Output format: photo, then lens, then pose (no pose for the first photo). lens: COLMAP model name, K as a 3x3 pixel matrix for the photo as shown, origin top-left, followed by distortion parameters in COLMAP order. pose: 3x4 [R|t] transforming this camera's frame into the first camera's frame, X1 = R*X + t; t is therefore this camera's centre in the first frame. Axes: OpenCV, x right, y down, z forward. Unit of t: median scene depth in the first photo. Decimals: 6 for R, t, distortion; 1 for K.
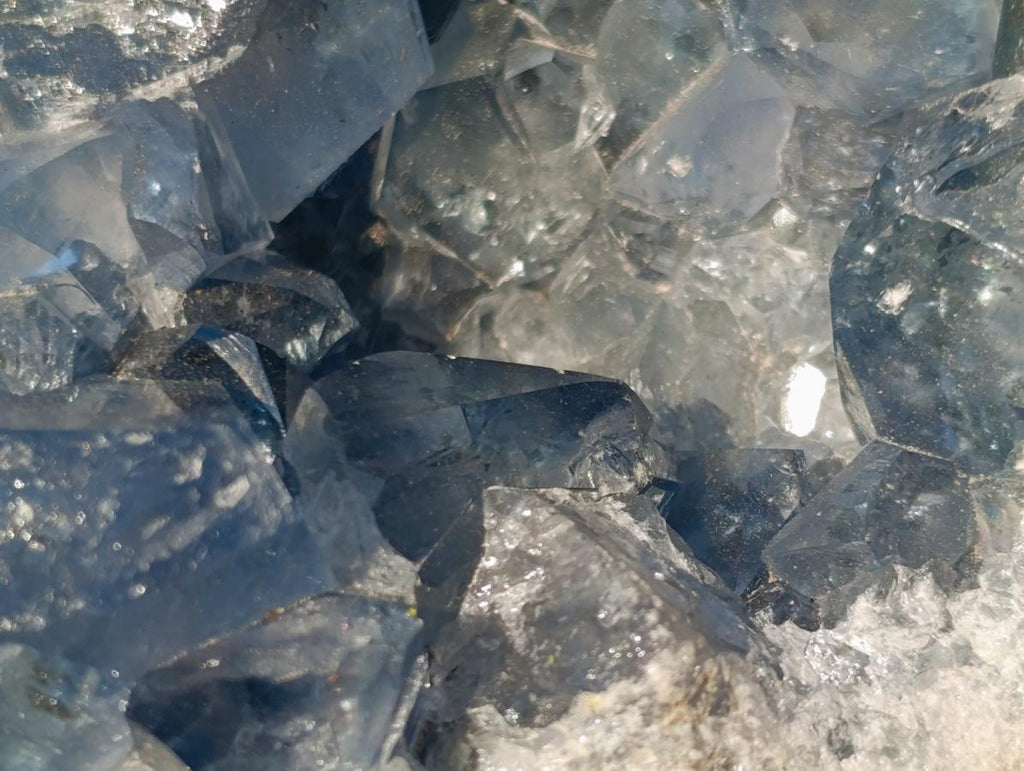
lens RADIAL K [[2786.8, 0, 515.3], [0, 2786.8, 387.9], [0, 0, 1]] dist [0.164095, 0.000000]
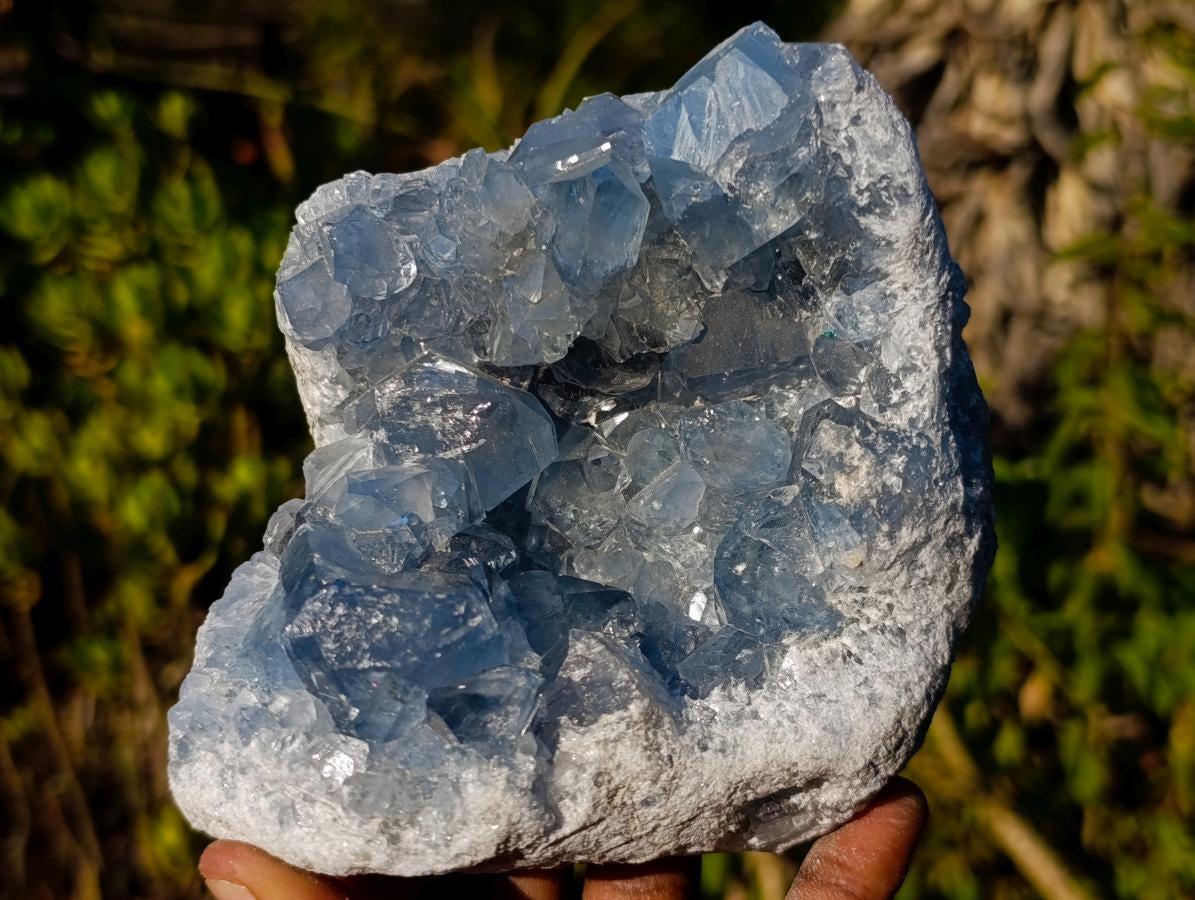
lens RADIAL K [[1593.8, 0, 606.8], [0, 1593.8, 444.1], [0, 0, 1]] dist [0.191815, 0.000000]
pose [[0.993915, 0.100556, 0.044955, -0.056987], [-0.095962, 0.990865, -0.094749, 0.004181], [-0.054072, 0.089858, 0.994486, -0.418882]]
